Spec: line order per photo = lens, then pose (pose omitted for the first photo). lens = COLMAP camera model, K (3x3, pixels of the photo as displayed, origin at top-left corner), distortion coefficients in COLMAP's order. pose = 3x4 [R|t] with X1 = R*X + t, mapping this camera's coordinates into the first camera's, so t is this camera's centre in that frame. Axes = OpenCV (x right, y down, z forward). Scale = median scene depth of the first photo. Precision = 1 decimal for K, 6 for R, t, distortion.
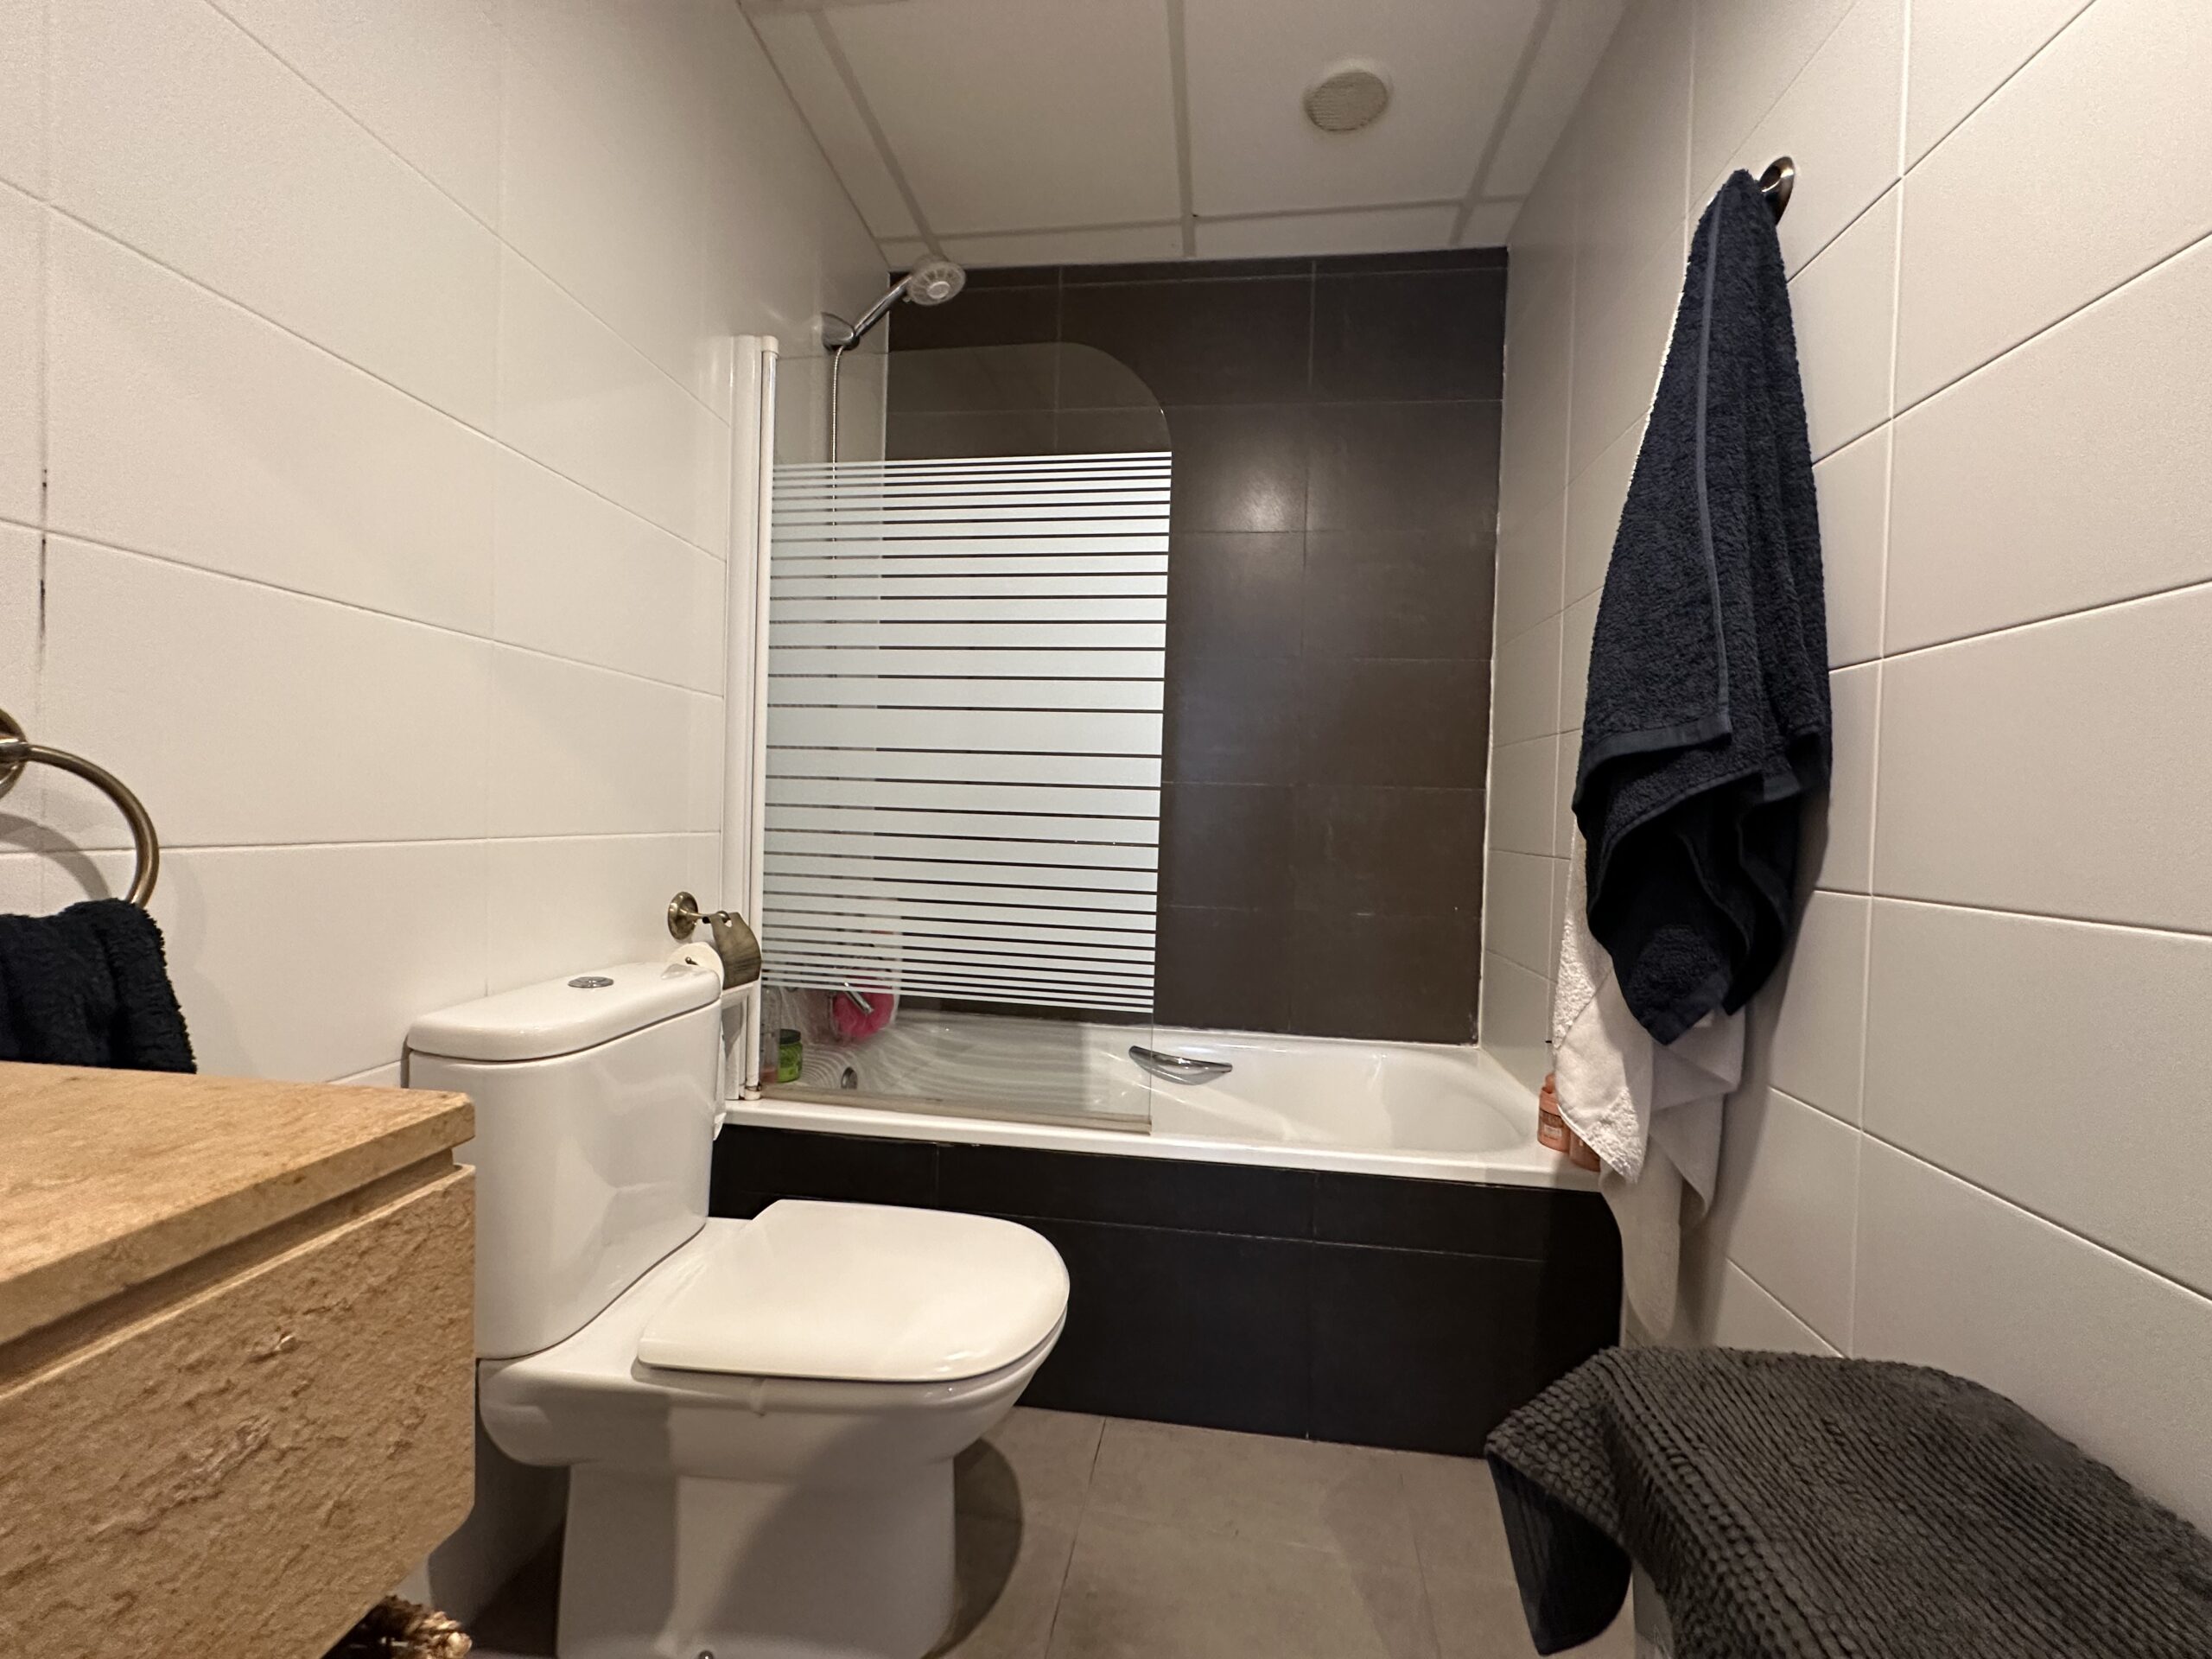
lens RADIAL K [[889.7, 0, 1092.7], [0, 889.7, 831.2], [0, 0, 1]] dist [-0.005299, 0.001699]
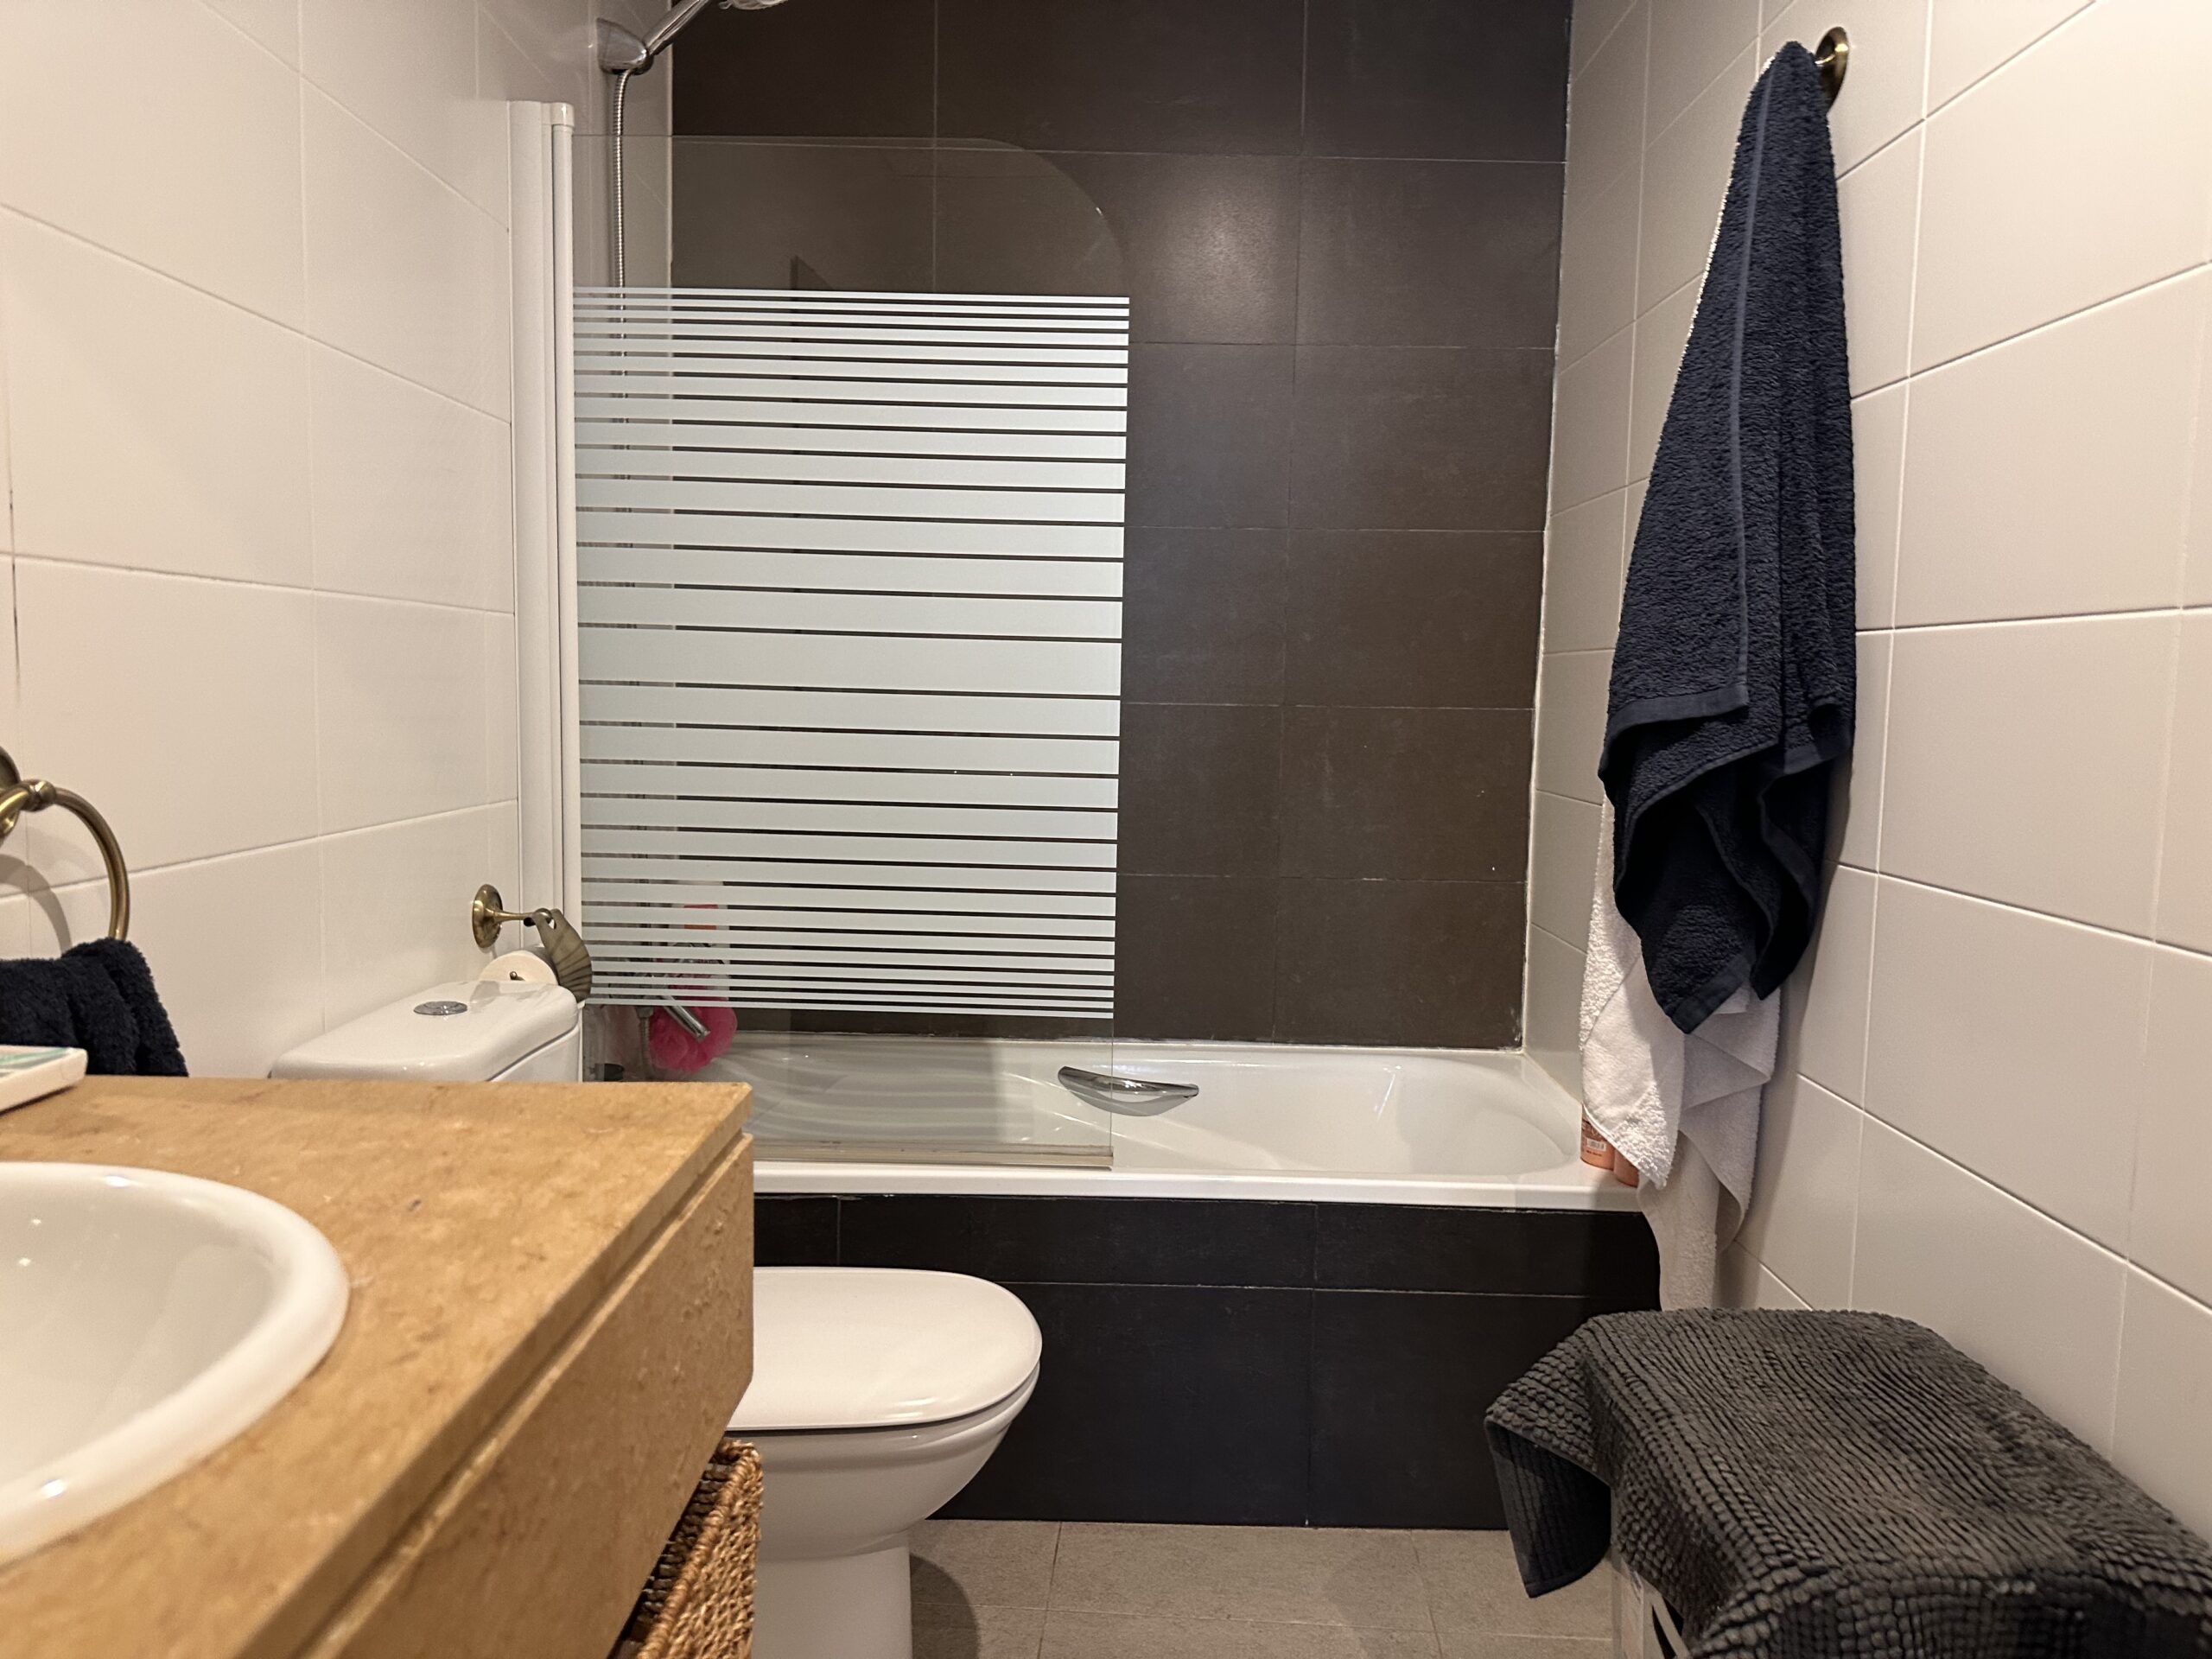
lens RADIAL K [[1575.2, 0, 1084.2], [0, 1575.2, 839.3], [0, 0, 1]] dist [0.047673, -0.070549]
pose [[0.993698, -0.023621, 0.109575, -0.142466], [0.014609, 0.996498, 0.082334, -0.095803], [-0.111136, -0.080214, 0.990563, -0.498370]]
